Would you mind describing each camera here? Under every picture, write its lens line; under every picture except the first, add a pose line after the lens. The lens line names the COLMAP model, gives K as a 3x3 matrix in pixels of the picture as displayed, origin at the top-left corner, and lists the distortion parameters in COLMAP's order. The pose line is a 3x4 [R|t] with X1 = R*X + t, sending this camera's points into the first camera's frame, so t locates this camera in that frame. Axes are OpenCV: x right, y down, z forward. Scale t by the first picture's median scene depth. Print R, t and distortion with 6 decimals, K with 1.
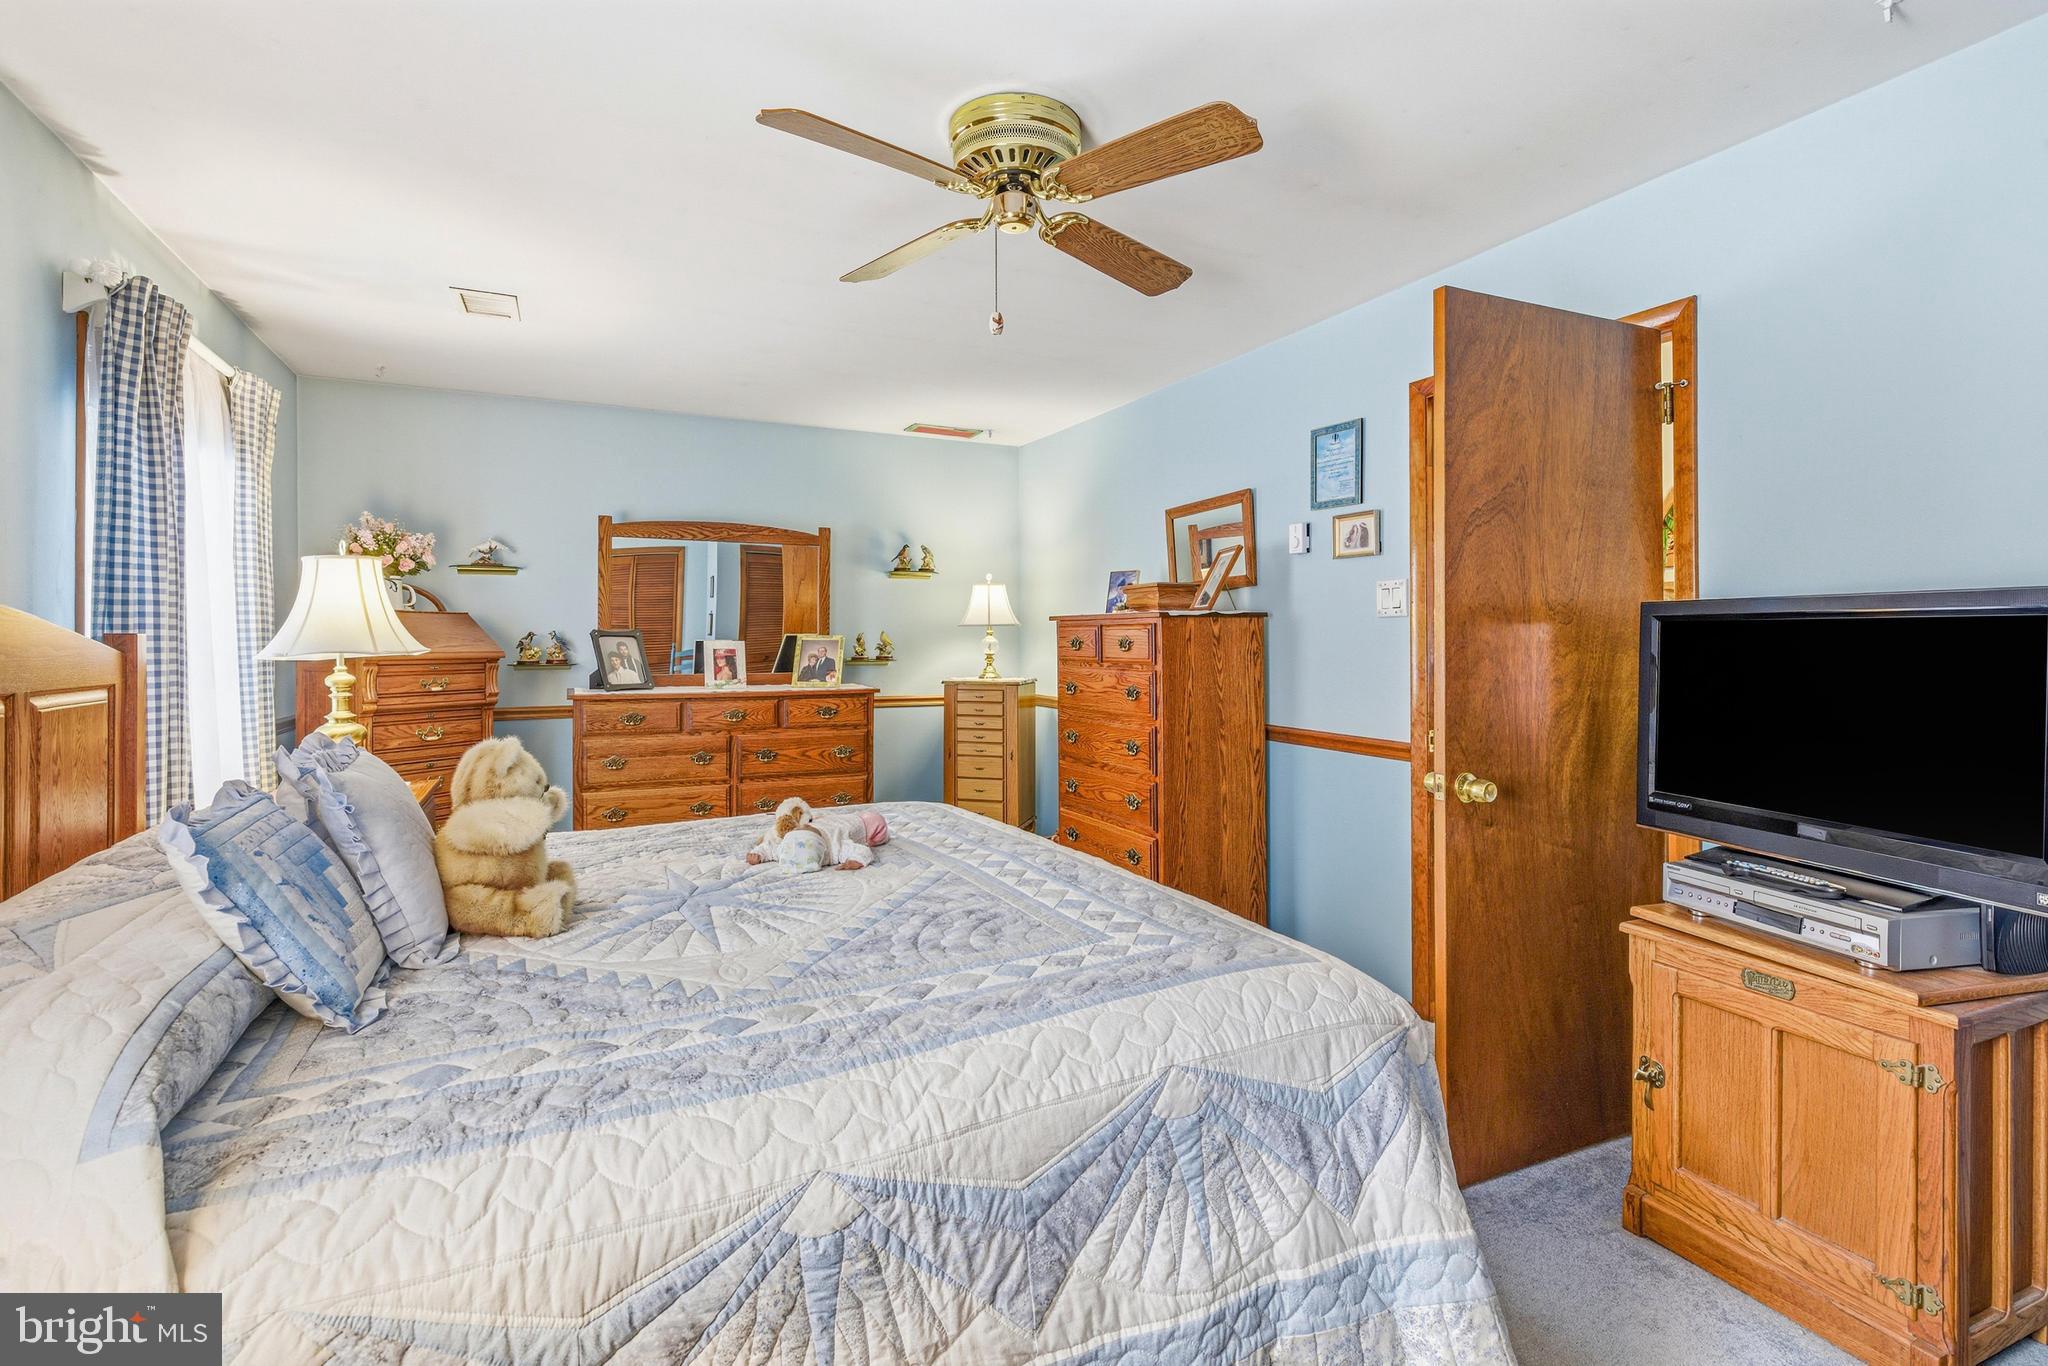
lens RADIAL K [[944.6, 0, 1035.7], [0, 944.6, 660.6], [0, 0, 1]] dist [-0.000508, -0.000322]
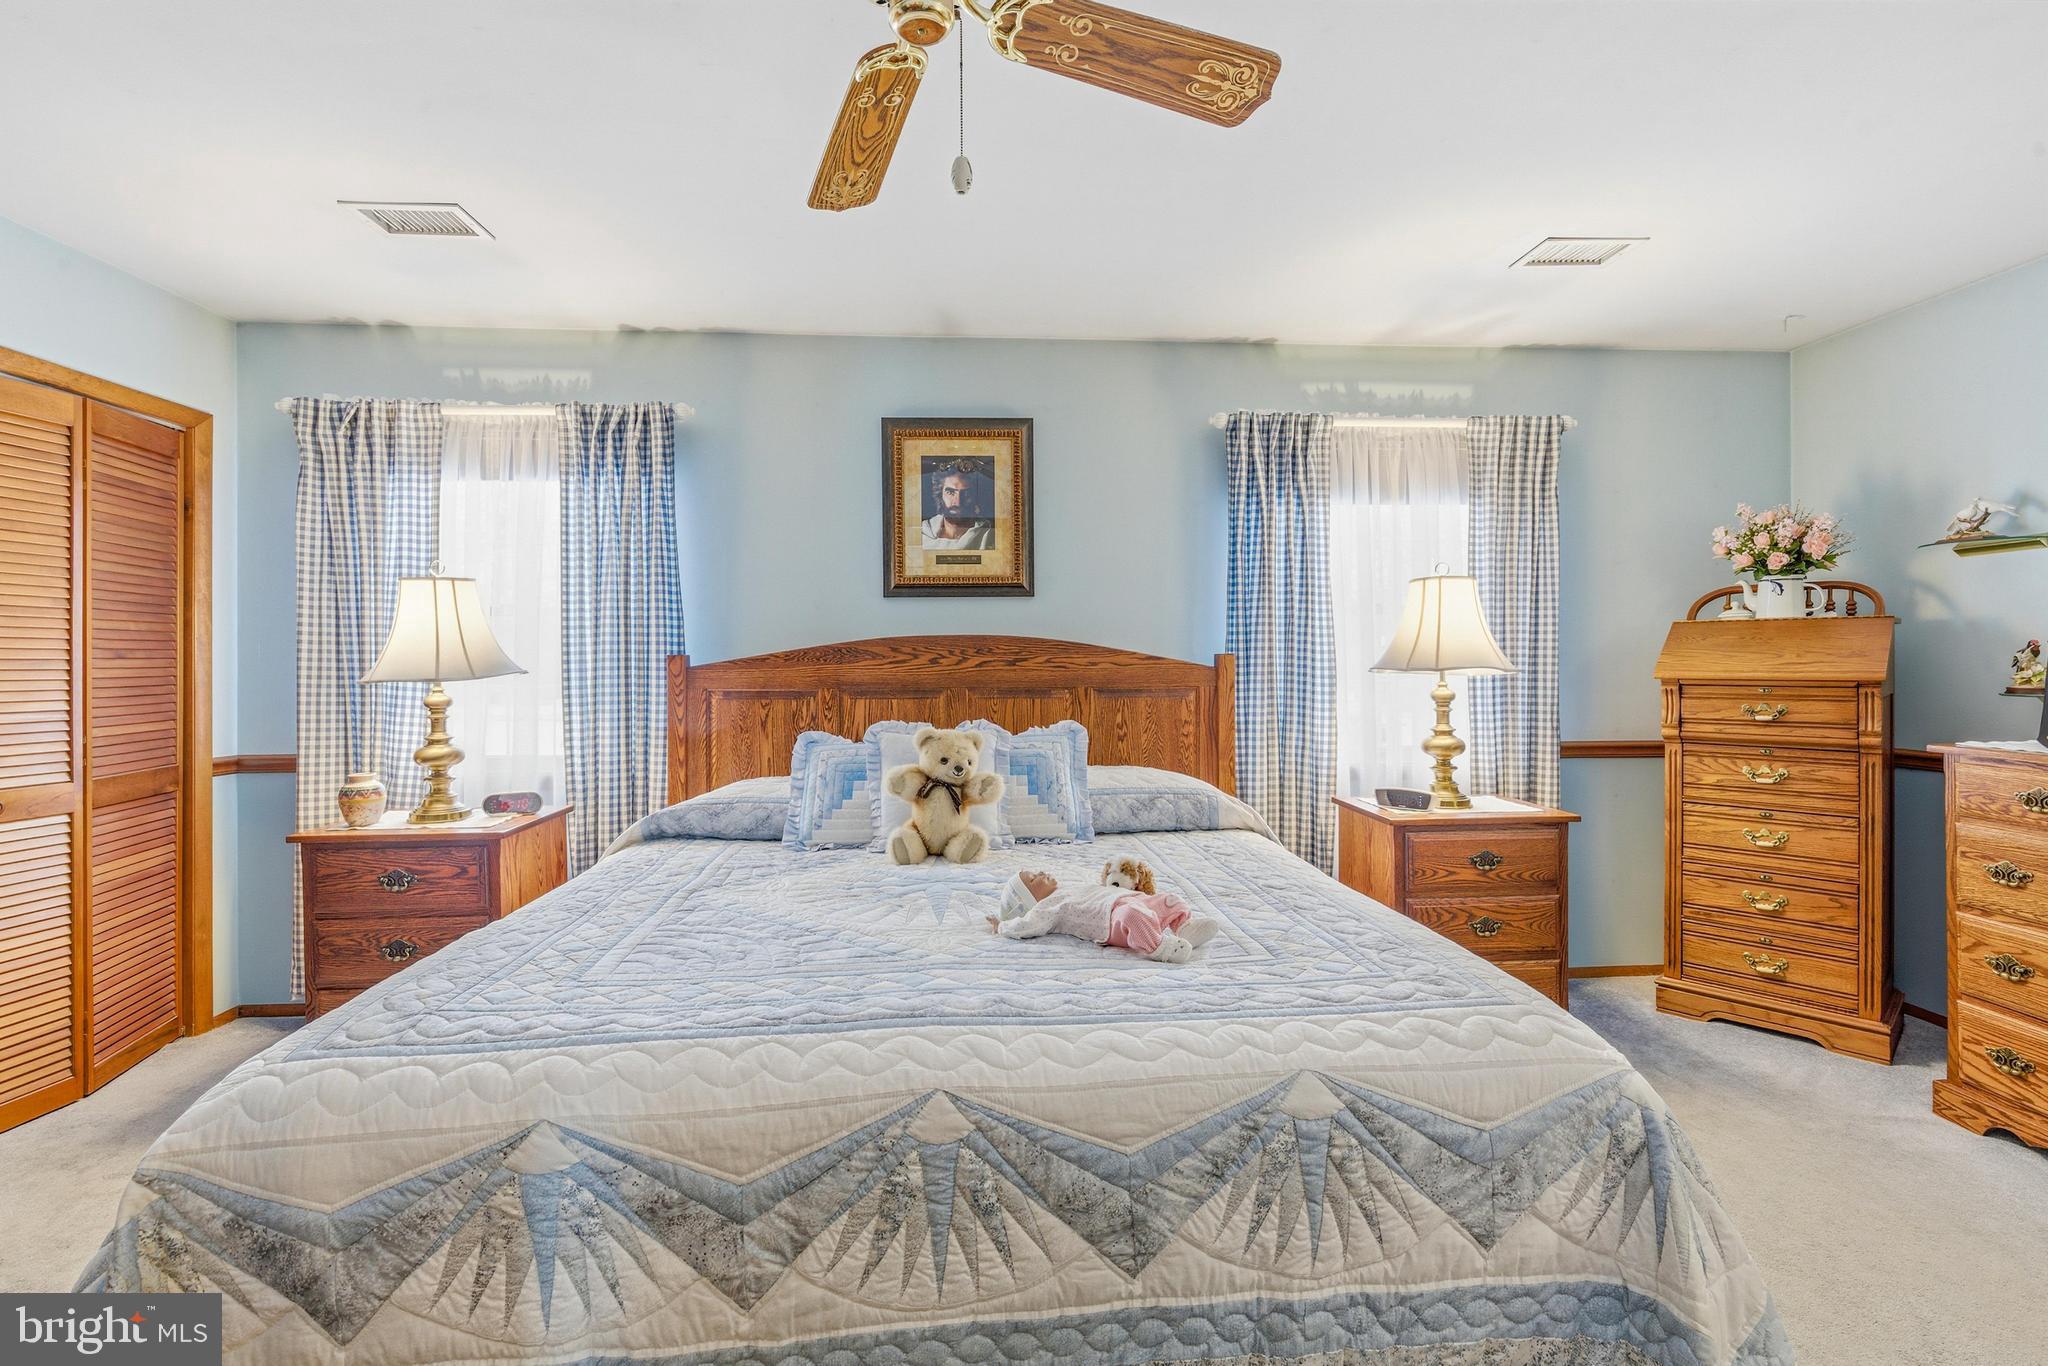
lens RADIAL K [[944.6, 0, 1035.7], [0, 944.6, 660.6], [0, 0, 1]] dist [-0.000508, -0.000322]
pose [[-0.385541, 0.002648, -0.922687, 0.311138], [-0.016414, 0.999818, 0.009728, -0.014881], [0.922545, 0.018895, -0.385427, 0.734598]]
